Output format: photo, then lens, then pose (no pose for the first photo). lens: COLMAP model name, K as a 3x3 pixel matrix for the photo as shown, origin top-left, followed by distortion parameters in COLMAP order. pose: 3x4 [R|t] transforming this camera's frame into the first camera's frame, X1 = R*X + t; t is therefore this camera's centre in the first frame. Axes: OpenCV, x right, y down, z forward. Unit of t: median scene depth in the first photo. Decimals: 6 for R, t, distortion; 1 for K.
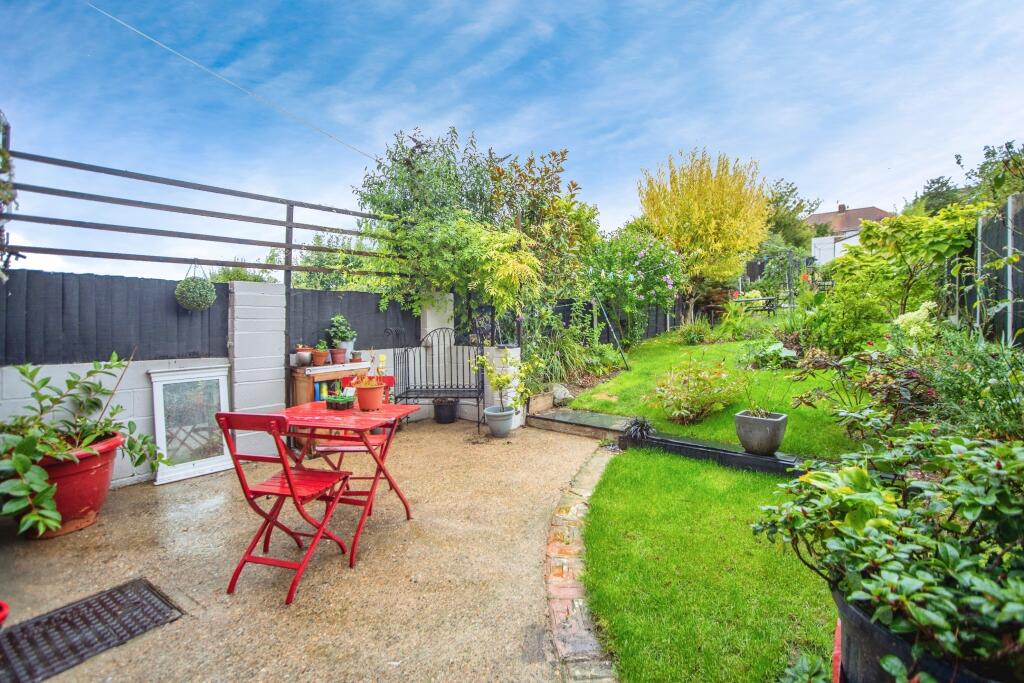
lens RADIAL K [[433.8, 0, 502.1], [0, 433.8, 332.1], [0, 0, 1]] dist [-0.030512, 0.000245]
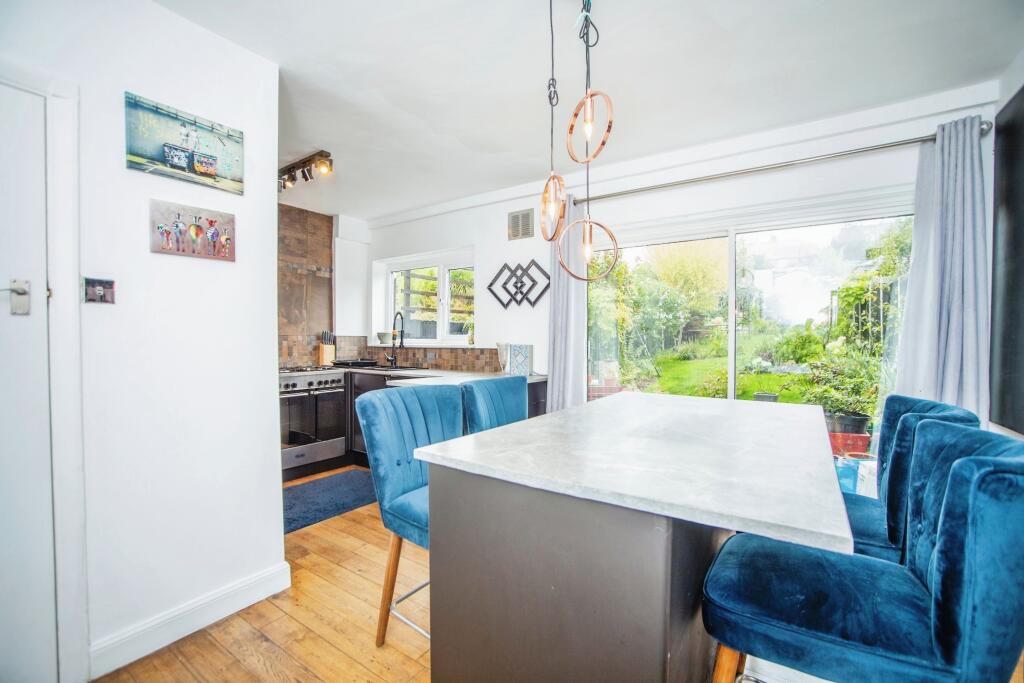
lens RADIAL K [[433.8, 0, 502.1], [0, 433.8, 332.1], [0, 0, 1]] dist [-0.030512, 0.000245]
pose [[0.993653, -0.000336, 0.112492, -0.519662], [0.004618, 0.999274, -0.037805, -0.016073], [-0.112397, 0.038085, 0.992933, -0.523001]]
